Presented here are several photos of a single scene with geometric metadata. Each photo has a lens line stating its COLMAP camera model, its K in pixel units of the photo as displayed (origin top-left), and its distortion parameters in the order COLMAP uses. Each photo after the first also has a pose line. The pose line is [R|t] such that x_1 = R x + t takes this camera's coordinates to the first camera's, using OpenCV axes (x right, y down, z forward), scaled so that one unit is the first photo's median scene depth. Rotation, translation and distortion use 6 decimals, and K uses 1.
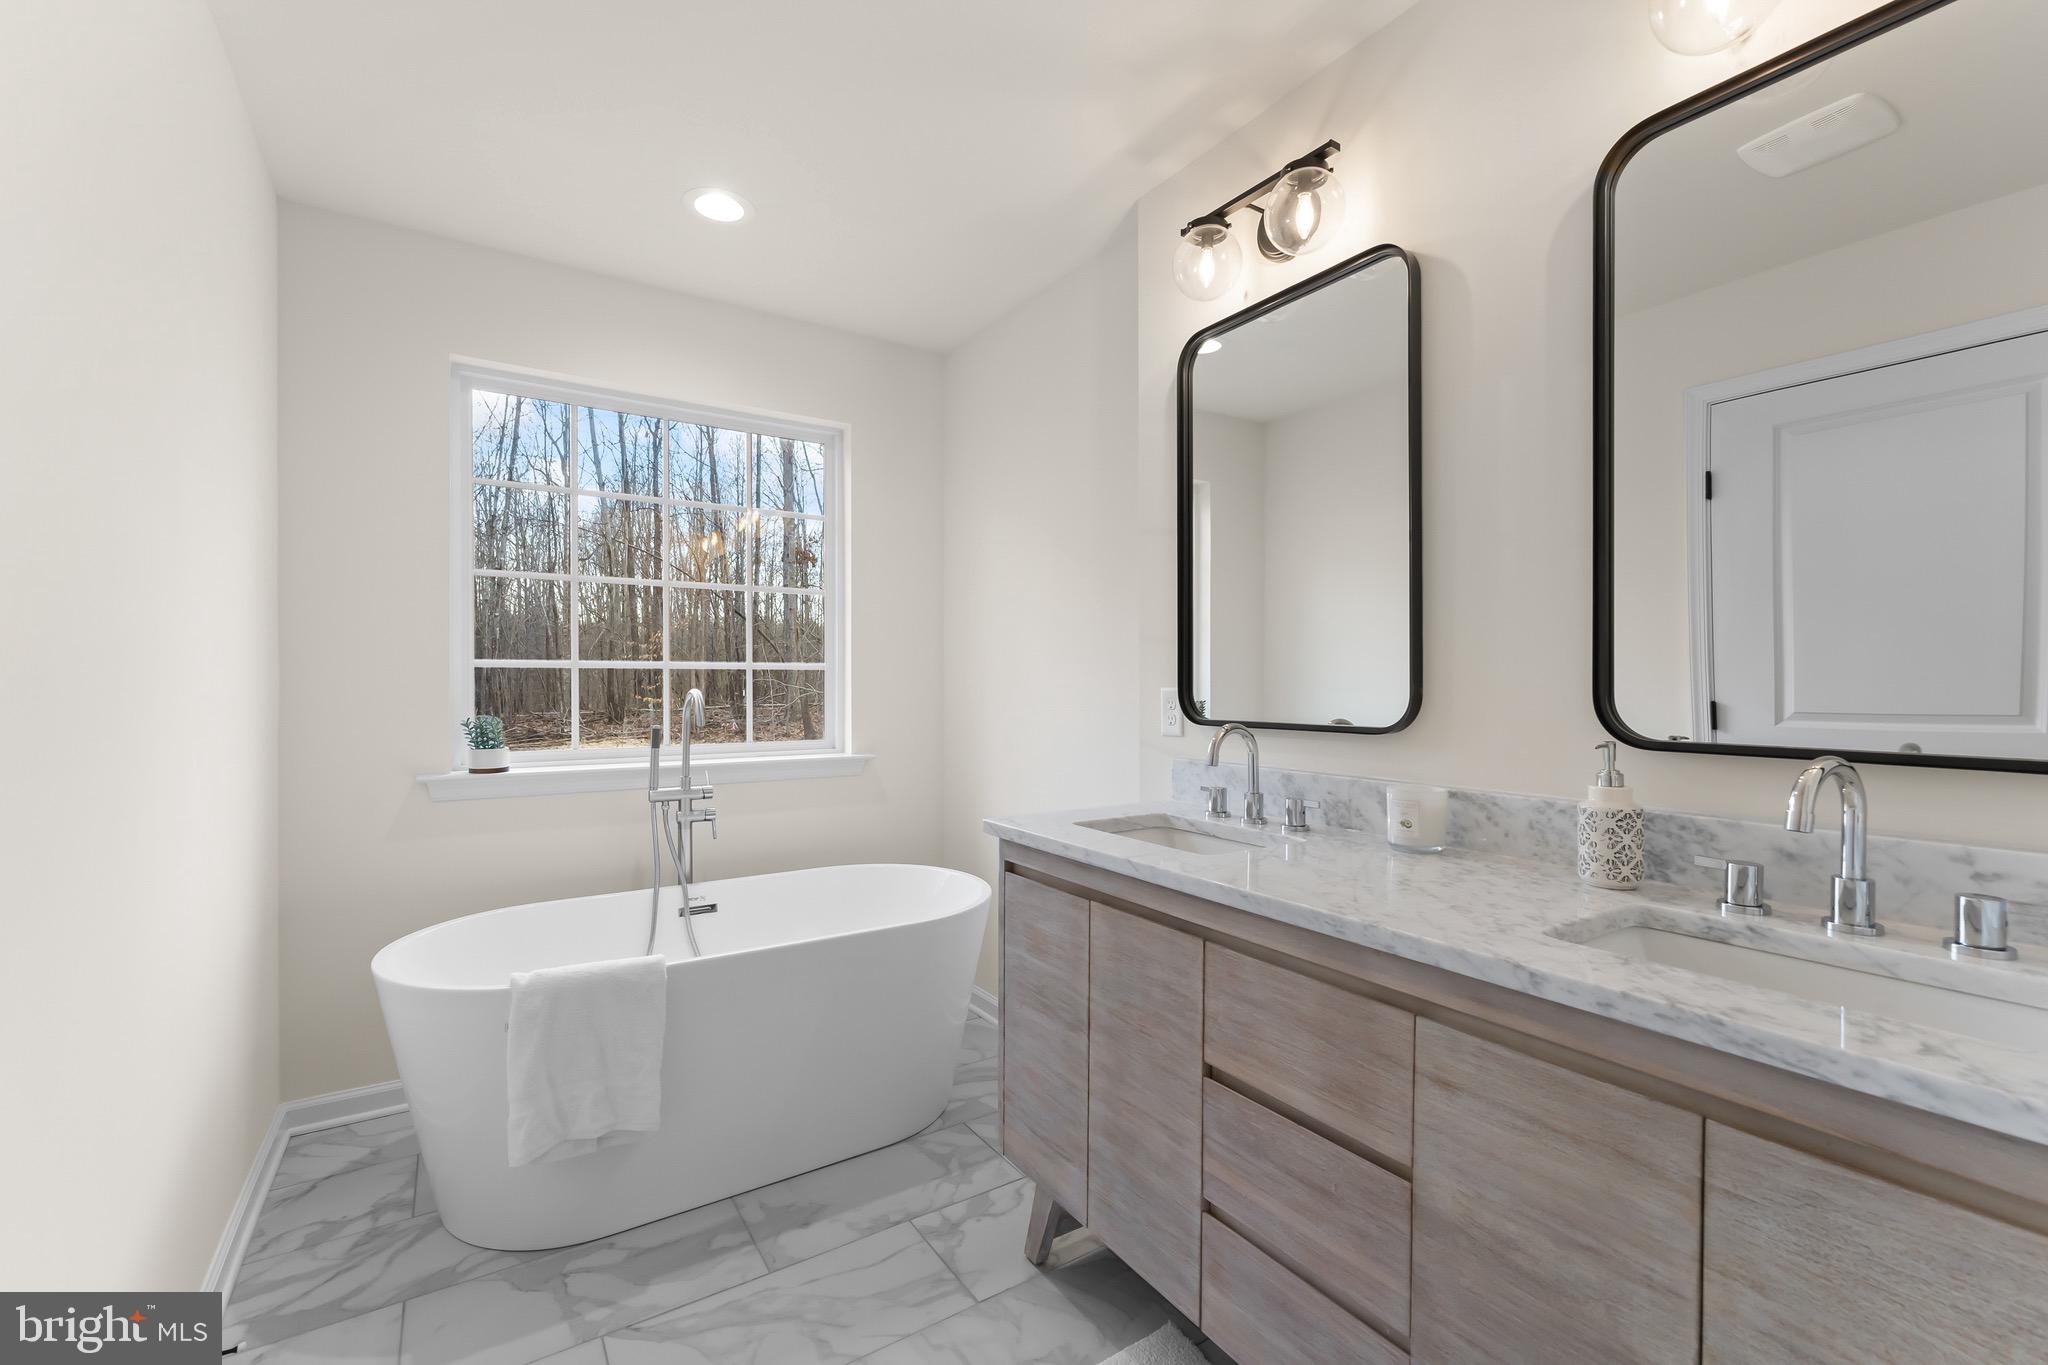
lens RADIAL K [[856.2, 0, 1018.8], [0, 856.2, 683.4], [0, 0, 1]] dist [-0.000026, -0.000664]
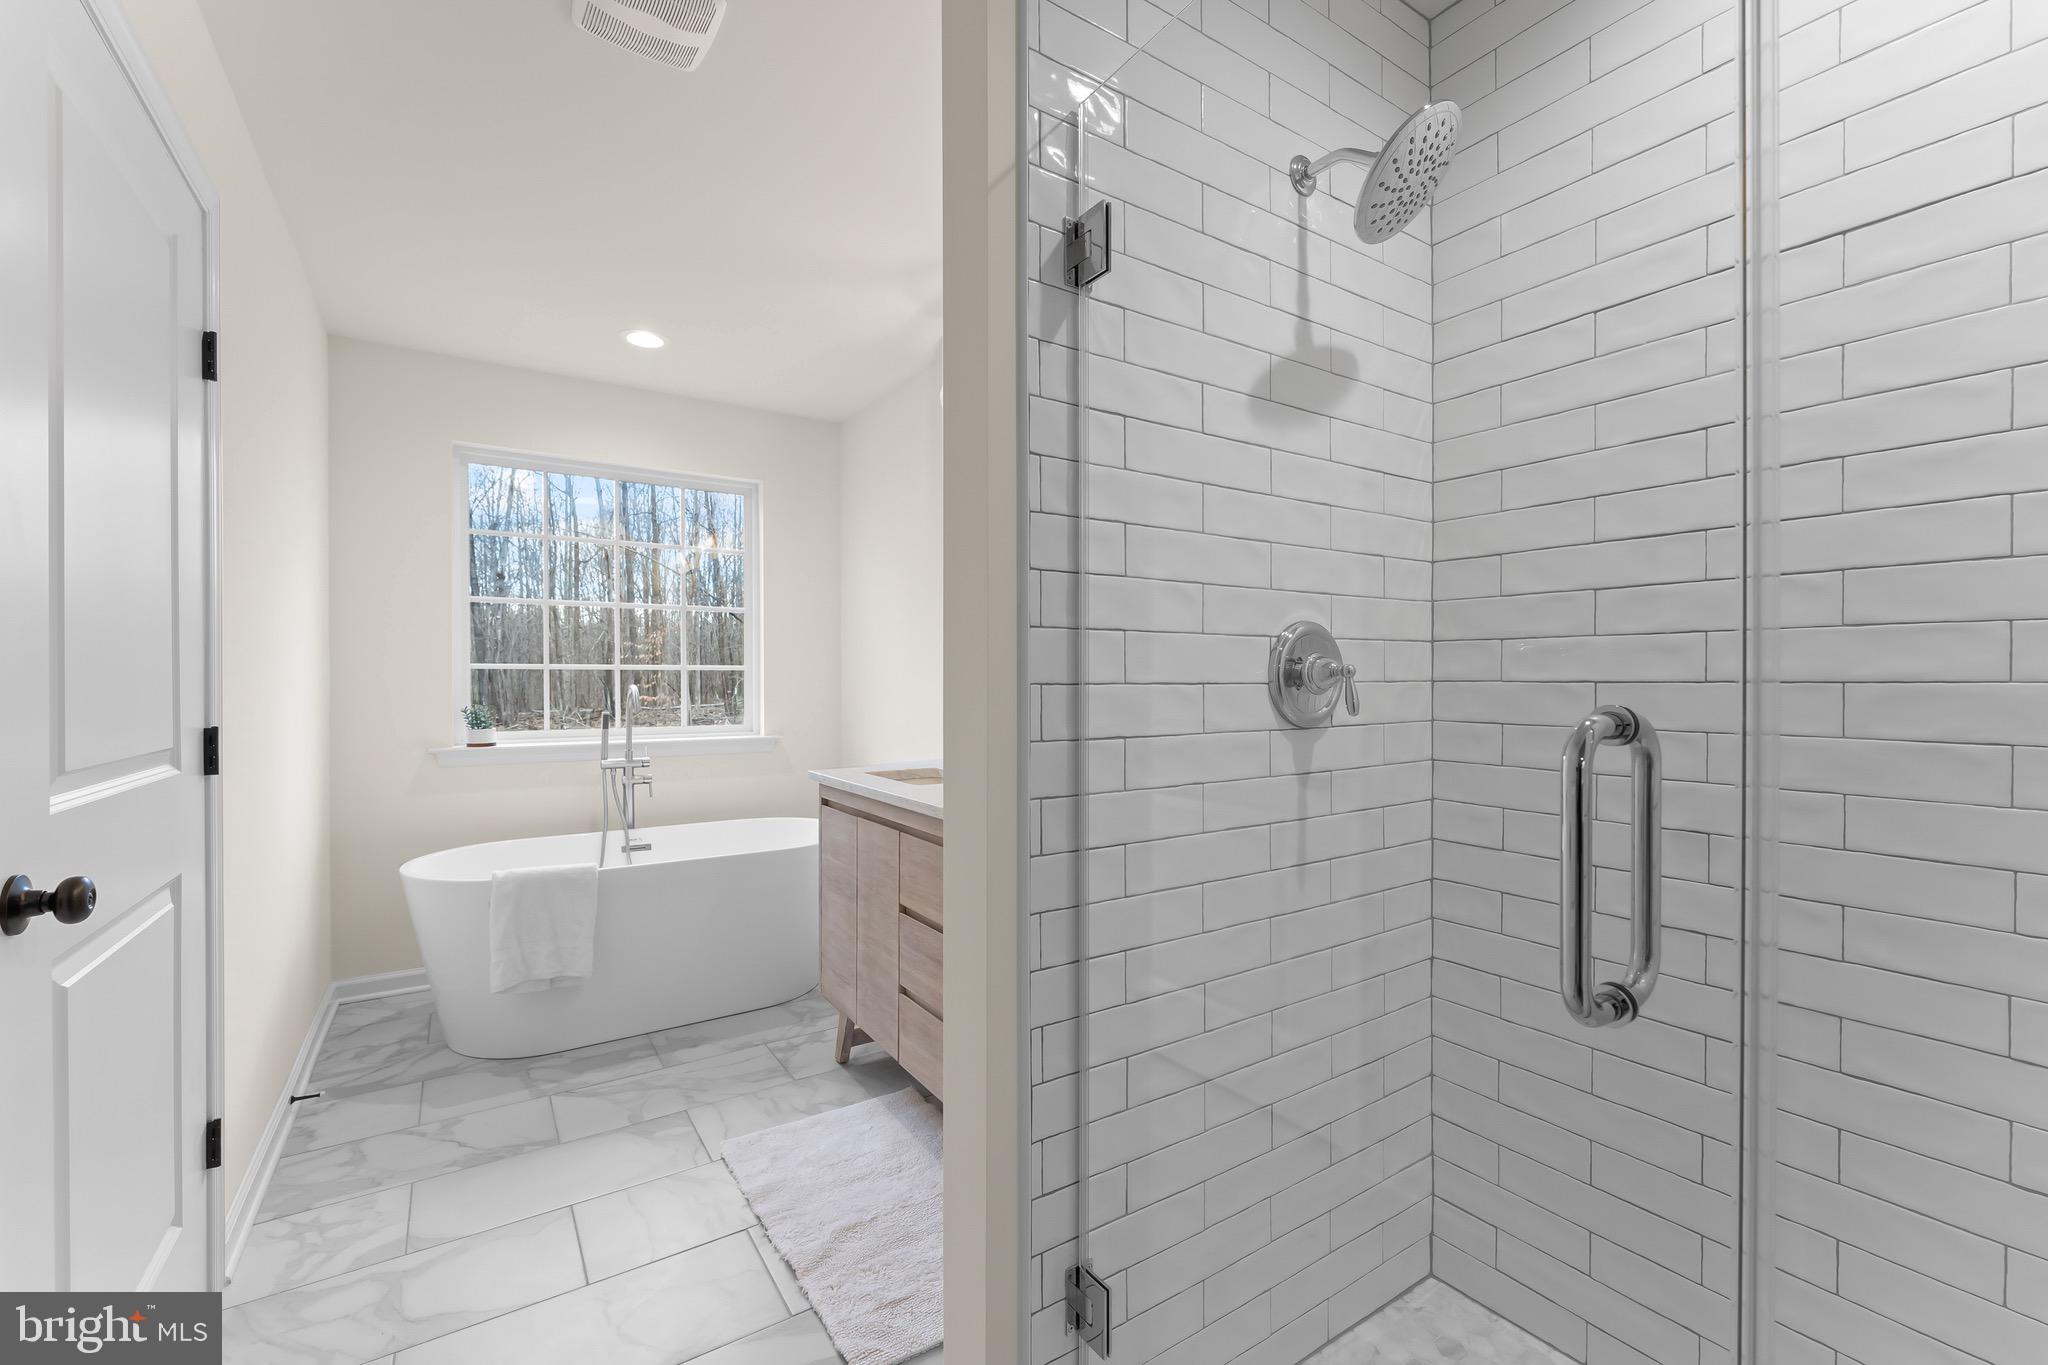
lens RADIAL K [[848.3, 0, 1024.0], [0, 848.3, 682.5], [0, 0, 1]] dist [-0.001062, 0.000118]
pose [[0.999986, -0.001422, 0.005141, 0.282917], [0.001421, 0.999999, 0.000112, 0.003759], [-0.005141, -0.000105, 0.999987, -0.421219]]
